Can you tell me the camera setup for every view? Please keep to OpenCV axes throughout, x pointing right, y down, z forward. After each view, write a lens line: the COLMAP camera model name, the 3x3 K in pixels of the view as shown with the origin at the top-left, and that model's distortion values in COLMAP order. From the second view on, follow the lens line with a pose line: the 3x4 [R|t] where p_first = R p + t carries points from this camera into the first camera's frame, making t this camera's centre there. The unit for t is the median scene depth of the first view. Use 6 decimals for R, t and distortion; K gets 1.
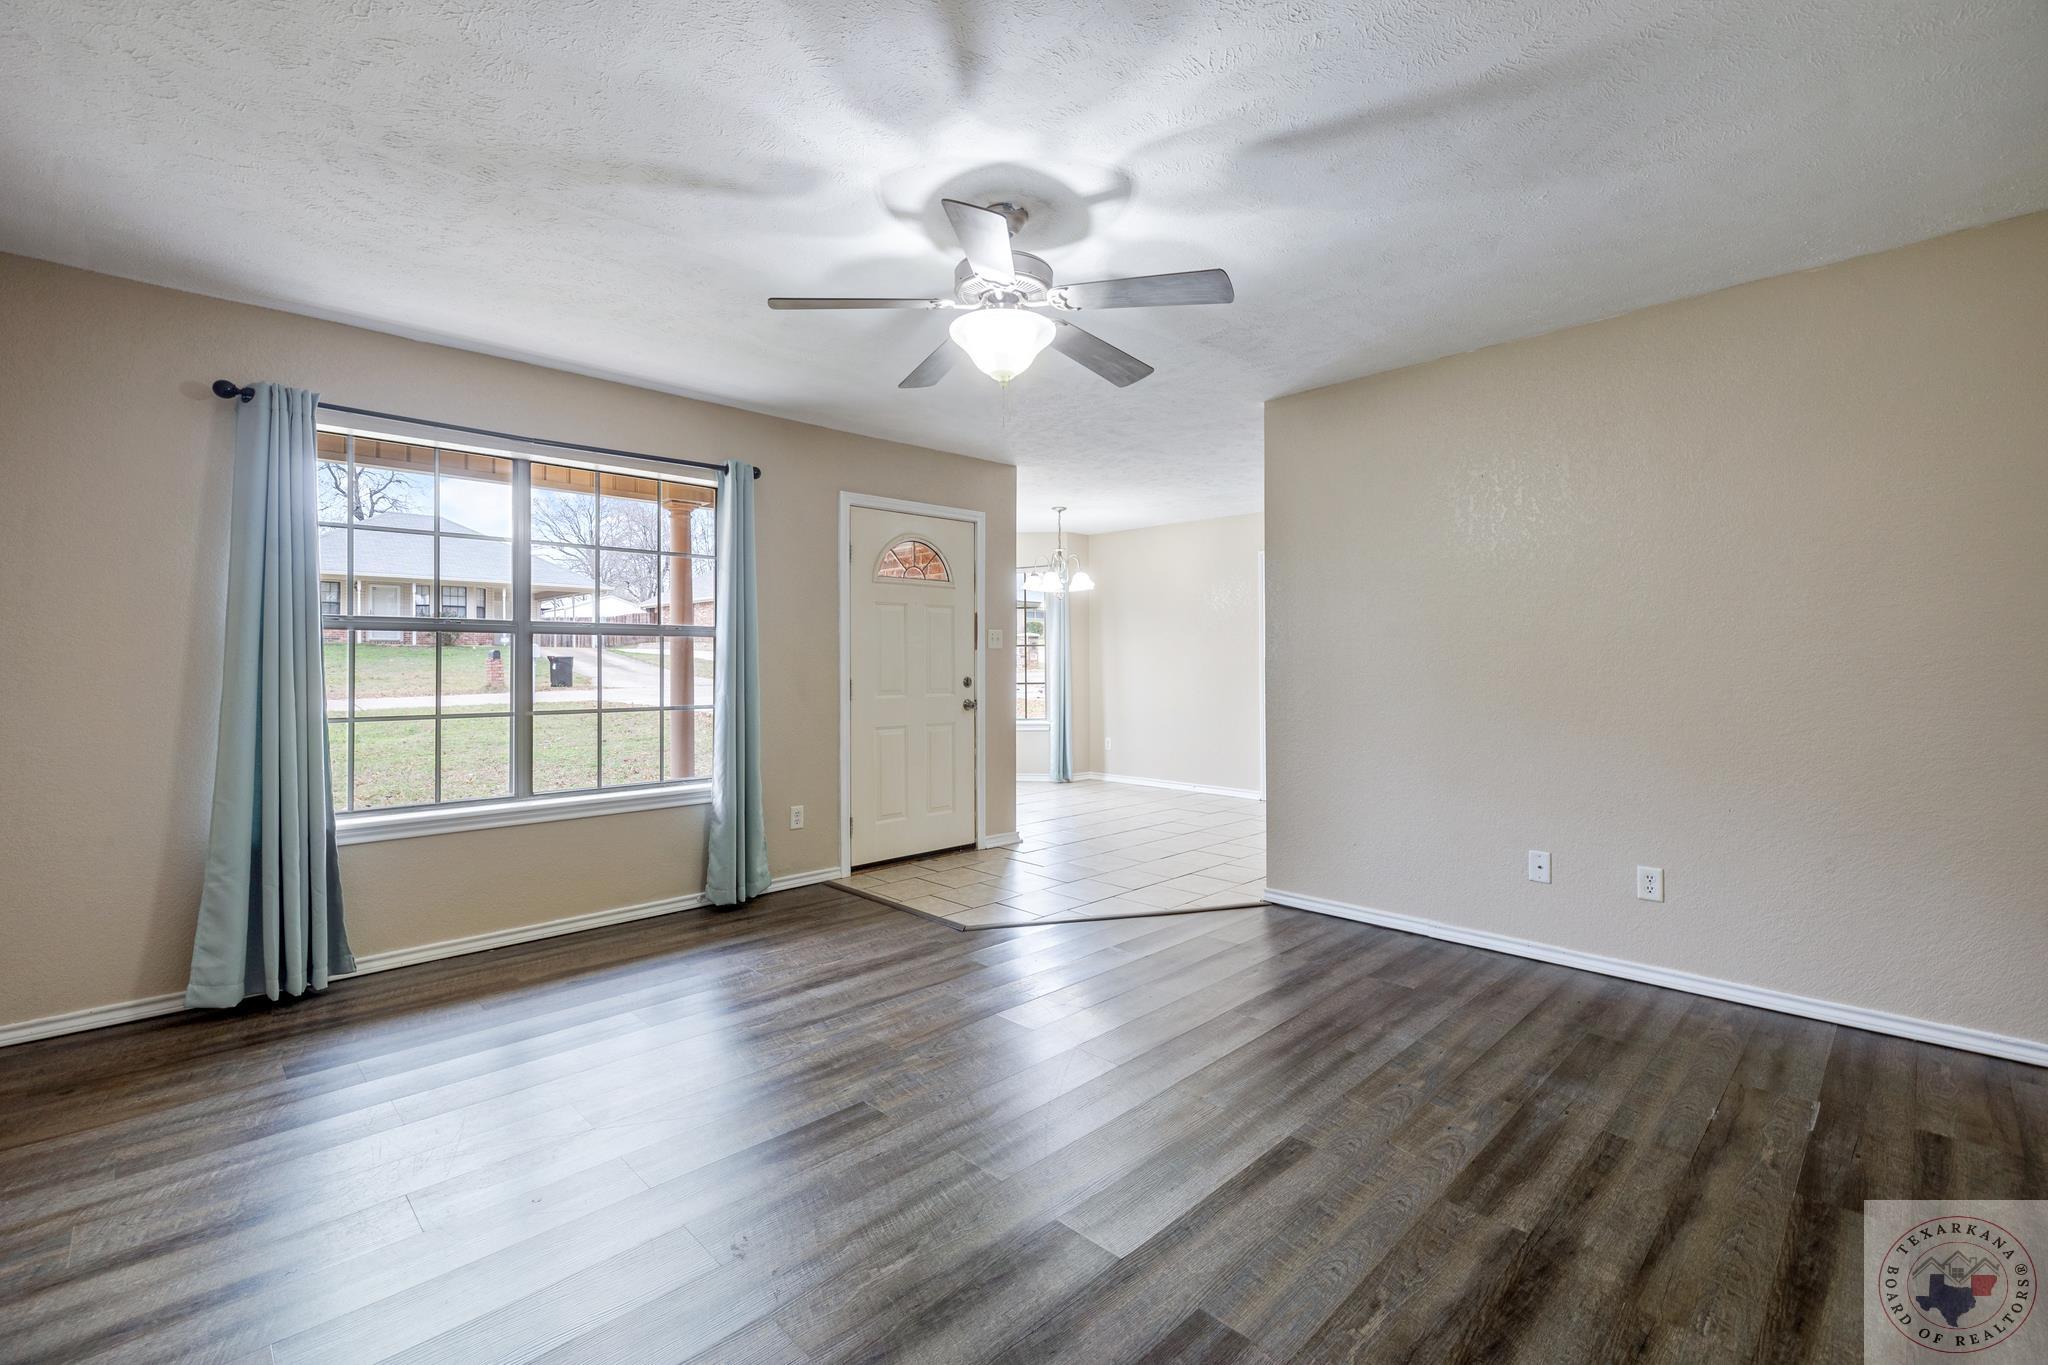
lens RADIAL K [[897.9, 0, 1021.0], [0, 897.9, 660.6], [0, 0, 1]] dist [0.000046, 0.000019]
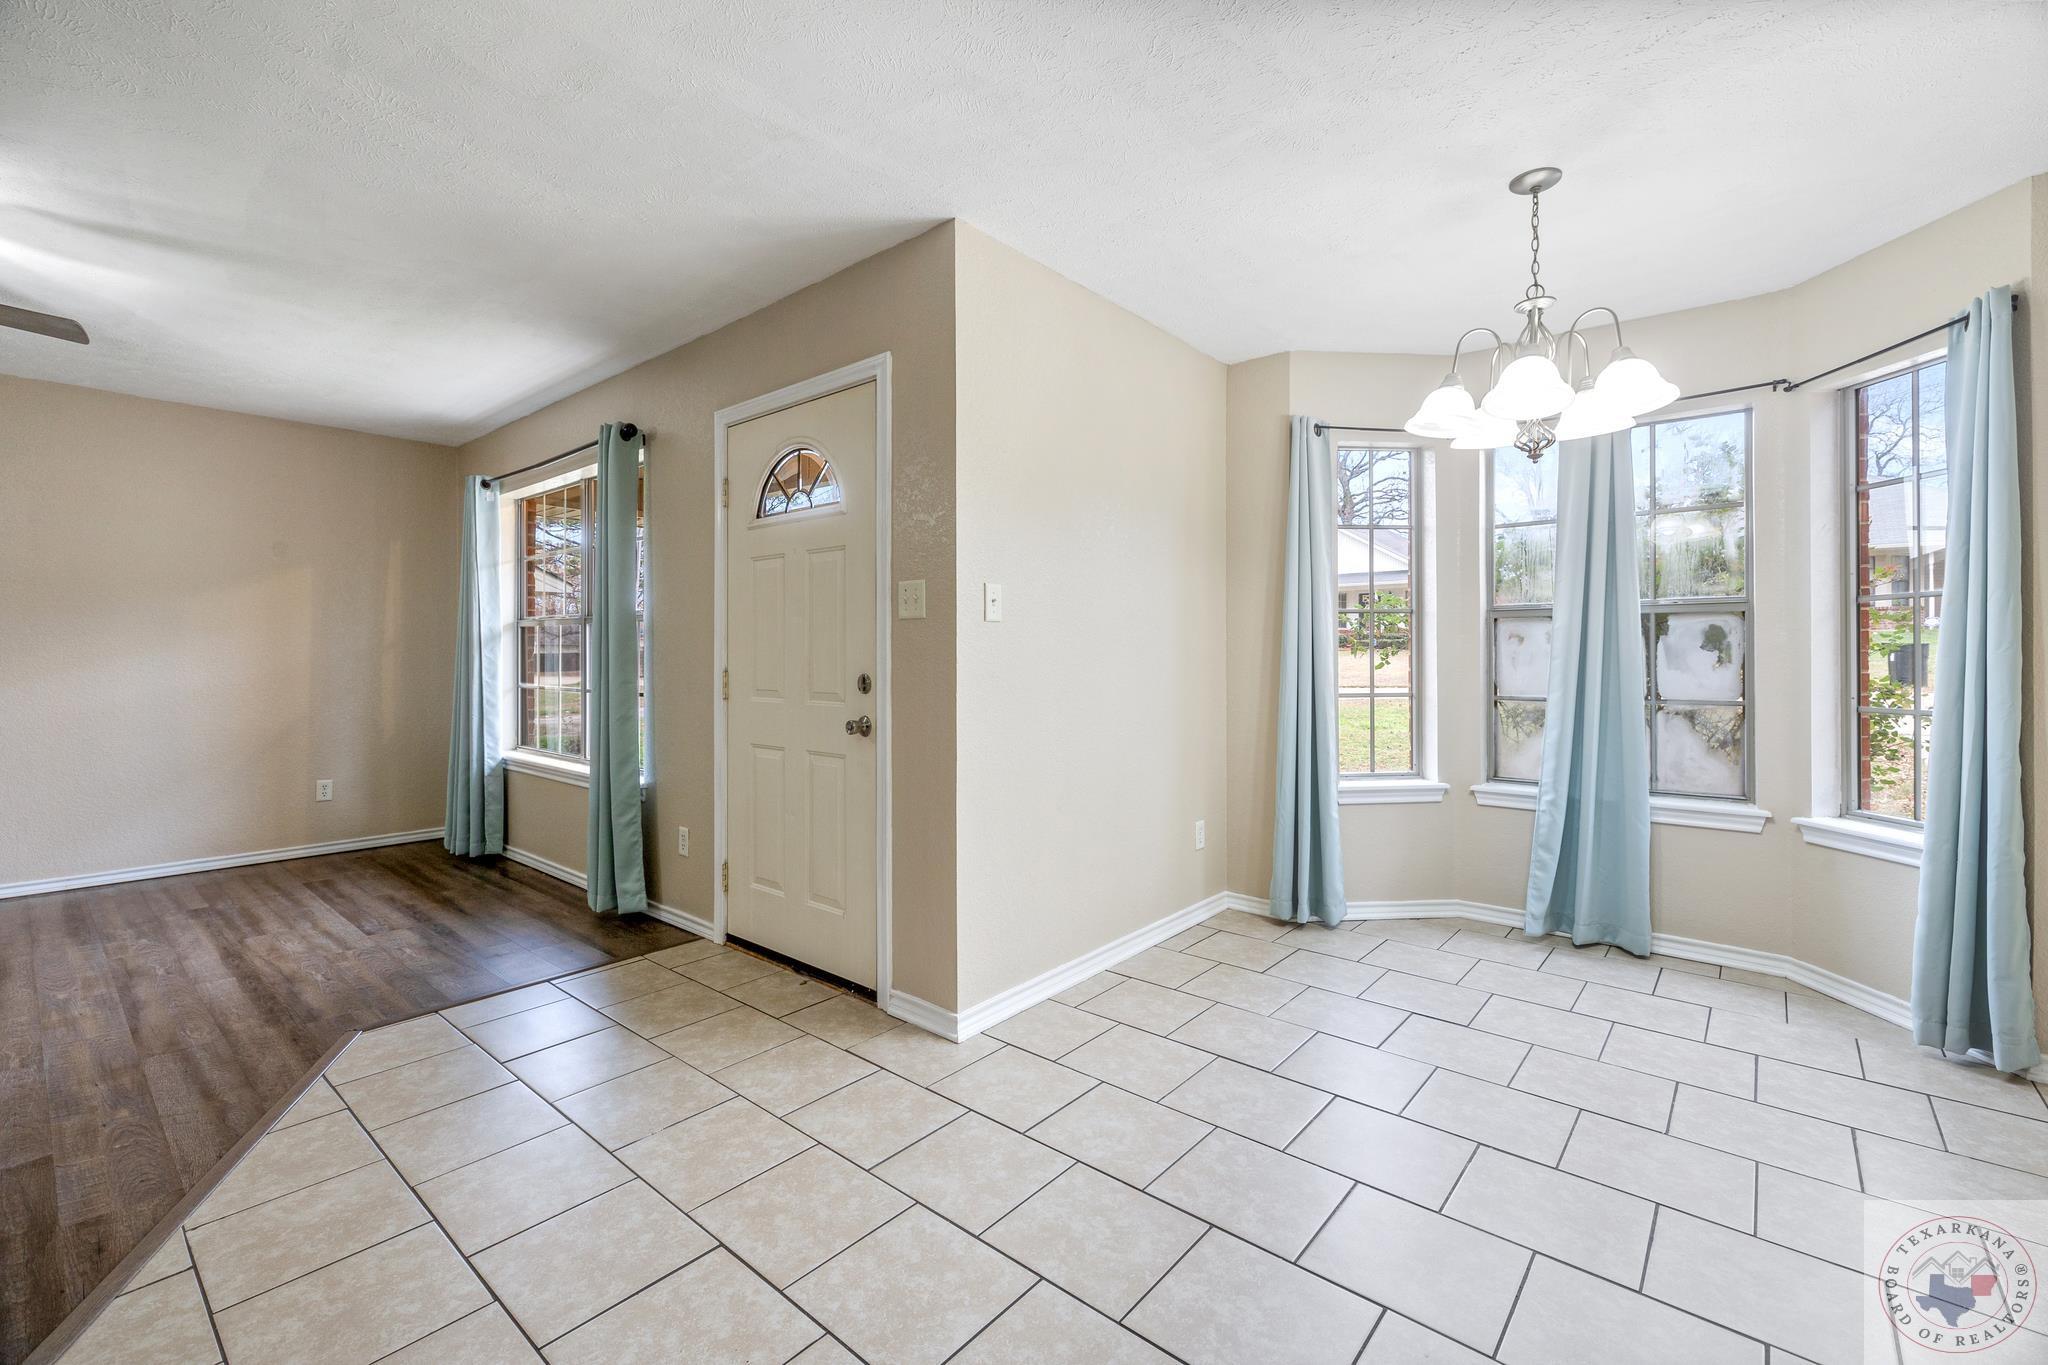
lens RADIAL K [[870.9, 0, 1011.4], [0, 870.9, 657.0], [0, 0, 1]] dist [-0.000009, 0.000122]
pose [[0.085037, 0.007075, -0.996353, 0.768495], [0.000527, 0.999974, 0.007145, 0.007180], [0.996378, -0.001133, 0.085031, 1.724570]]
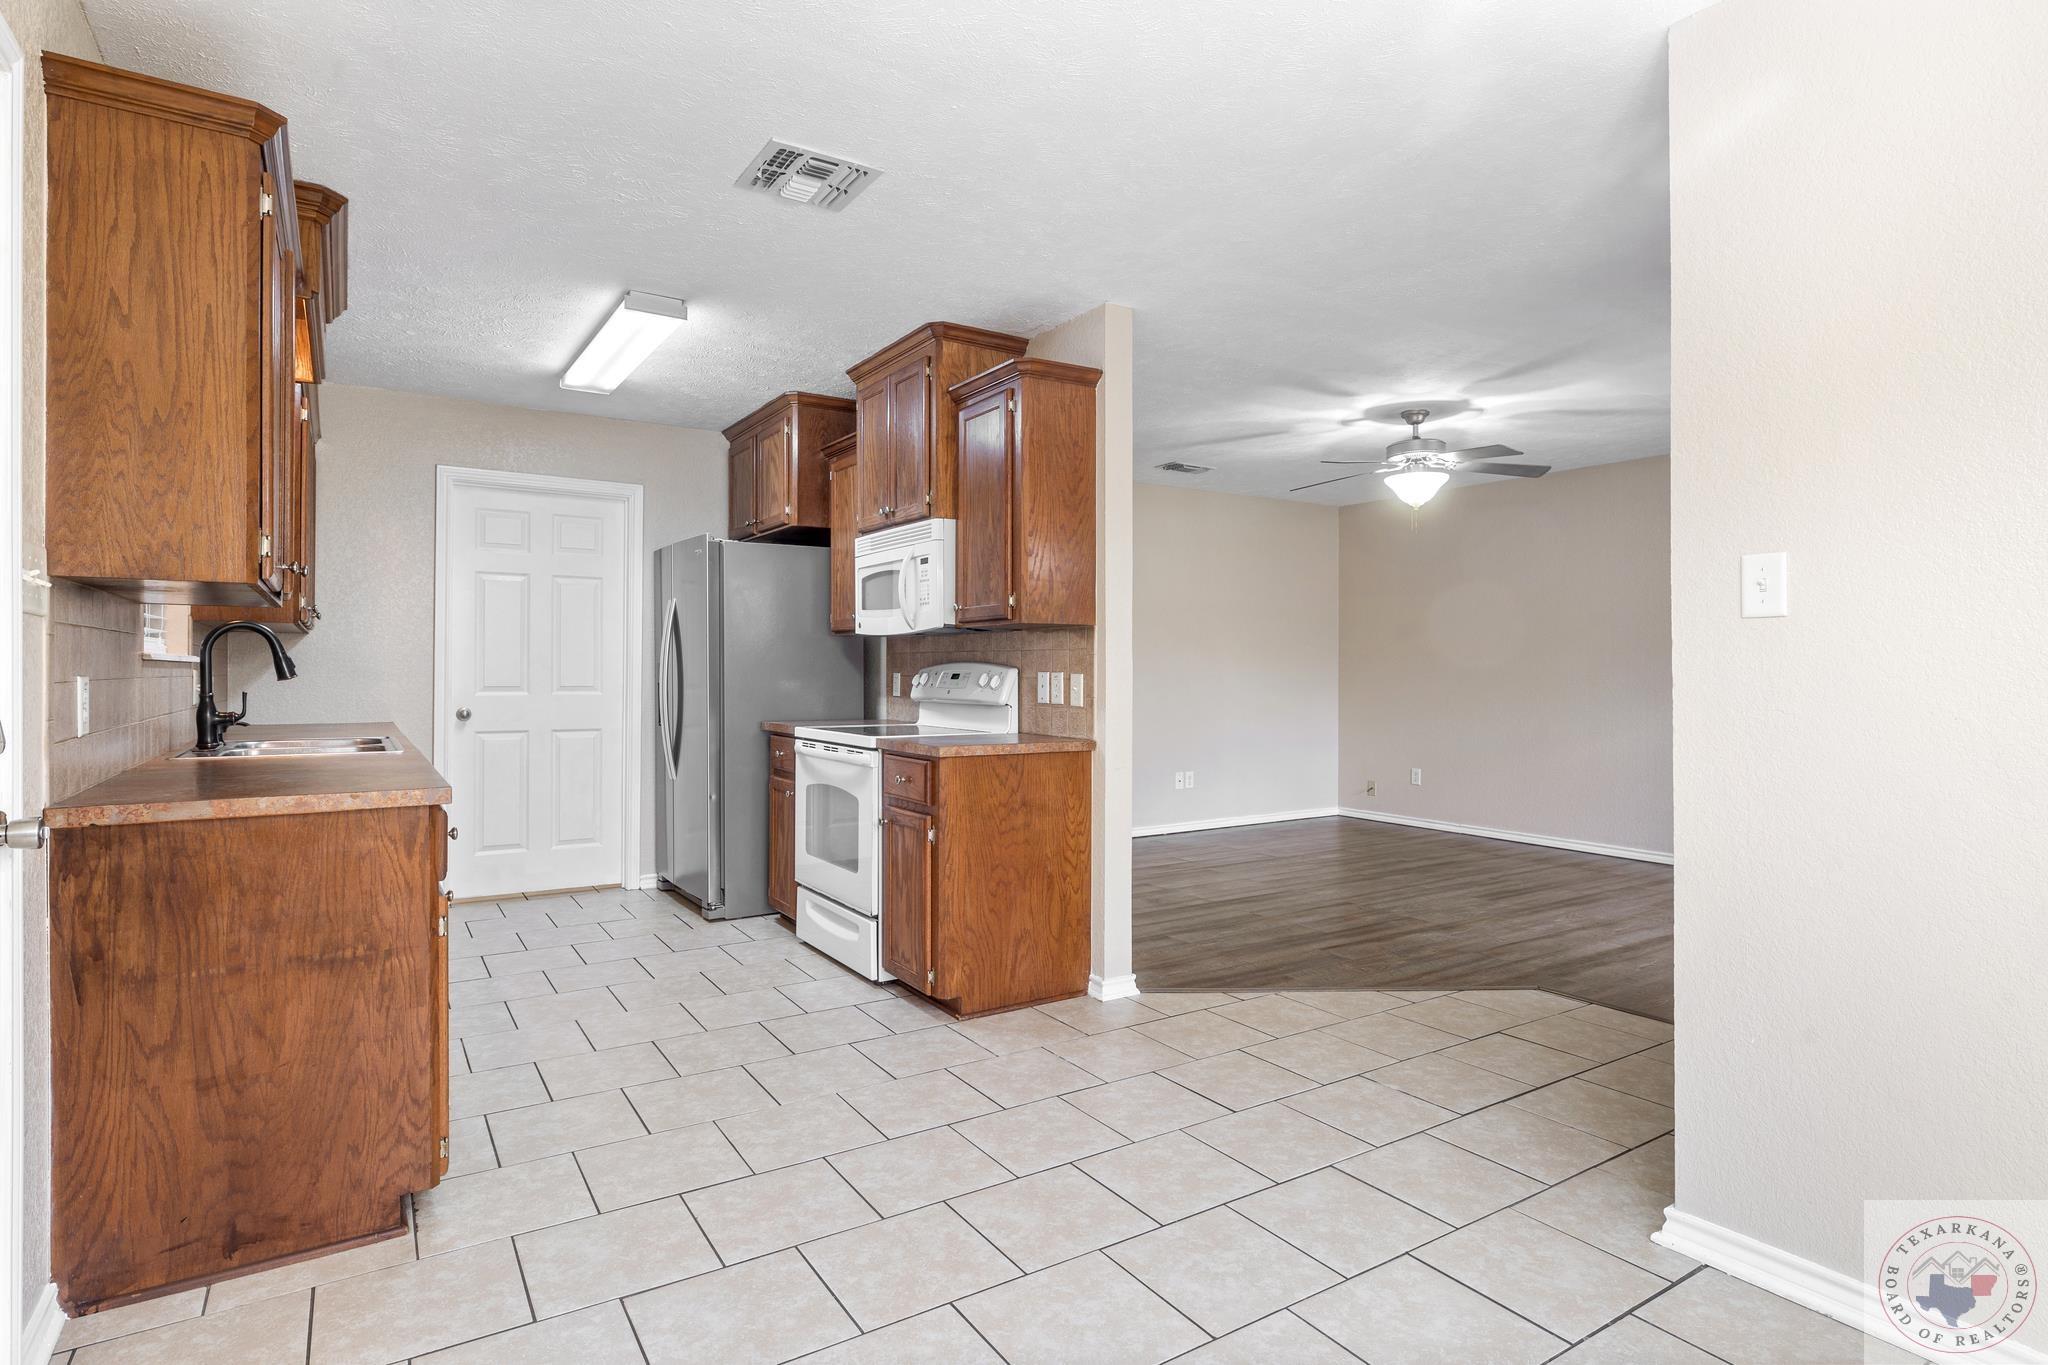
lens RADIAL K [[1052.9, 0, 1019.2], [0, 1052.9, 672.4], [0, 0, 1]] dist [-0.000174, 0.001146]
pose [[-0.978679, 0.002483, 0.205382, 0.245237], [0.002052, 0.999995, -0.002312, 0.010944], [-0.205386, -0.001842, -0.978679, 2.441856]]
